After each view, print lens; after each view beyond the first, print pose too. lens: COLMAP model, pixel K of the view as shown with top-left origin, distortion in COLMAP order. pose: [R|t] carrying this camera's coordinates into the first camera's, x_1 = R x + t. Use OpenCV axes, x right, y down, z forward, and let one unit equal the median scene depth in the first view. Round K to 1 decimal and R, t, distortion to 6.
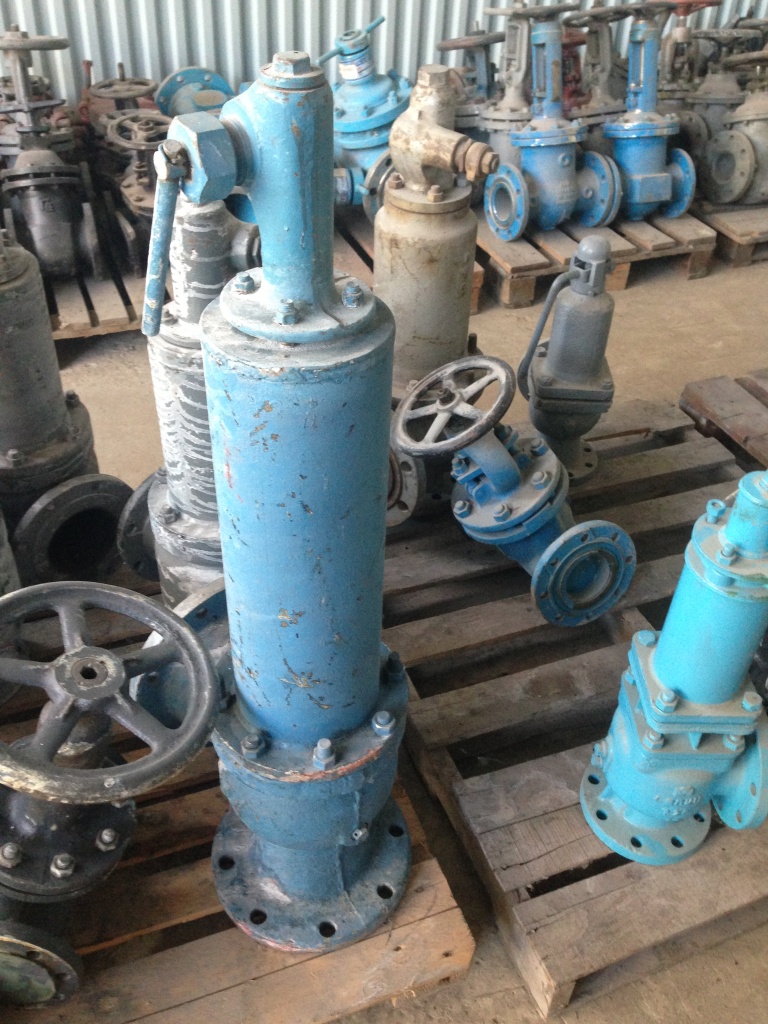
lens RADIAL K [[920.0, 0, 378.5], [0, 920.0, 523.5], [0, 0, 1]] dist [0.107917, -0.216919]
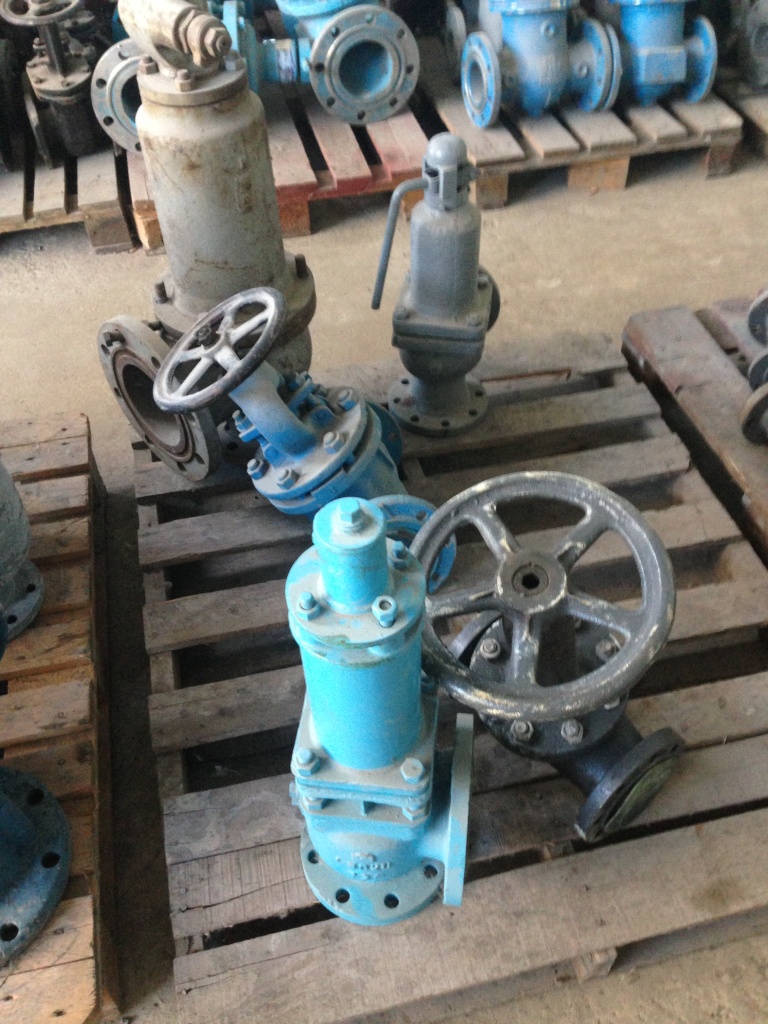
lens RADIAL K [[920.0, 0, 378.5], [0, 920.0, 523.5], [0, 0, 1]] dist [0.107917, -0.216919]
pose [[0.989066, 0.065642, -0.132062, 0.287206], [-0.049420, 0.991228, 0.122572, -0.068865], [0.138950, -0.114706, 0.983634, 0.157409]]
